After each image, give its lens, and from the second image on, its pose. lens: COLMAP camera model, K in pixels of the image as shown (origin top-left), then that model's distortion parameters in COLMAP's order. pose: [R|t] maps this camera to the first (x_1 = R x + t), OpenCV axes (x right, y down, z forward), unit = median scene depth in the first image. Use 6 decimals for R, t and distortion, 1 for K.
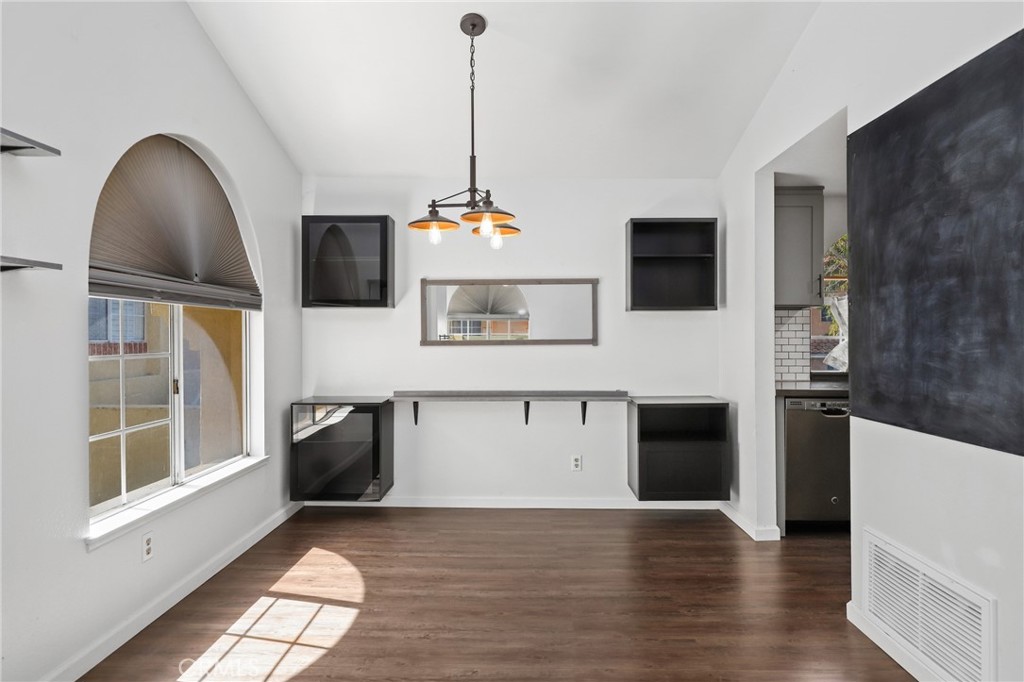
lens RADIAL K [[590.6, 0, 512.4], [0, 590.6, 334.0], [0, 0, 1]] dist [0.004015, -0.000076]
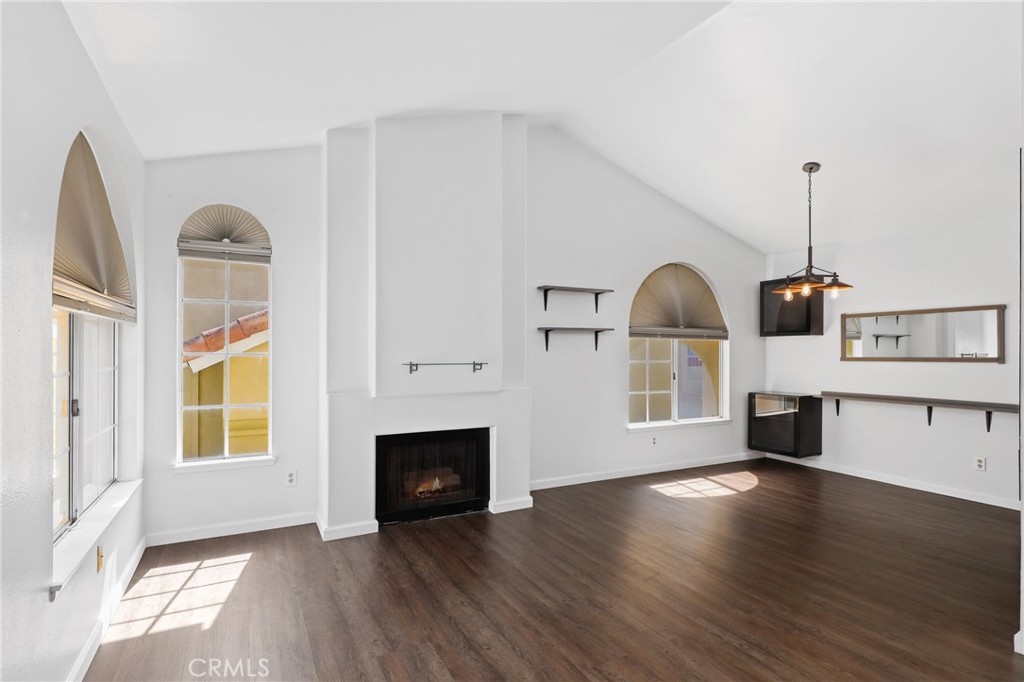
lens RADIAL K [[509.9, 0, 512.7], [0, 509.9, 350.0], [0, 0, 1]] dist [0.003023, 0.000088]
pose [[0.480246, -0.000109, -0.877134, 0.620929], [-0.000792, 1.000000, -0.000558, -0.005786], [0.877133, 0.000963, 0.480246, -0.335796]]
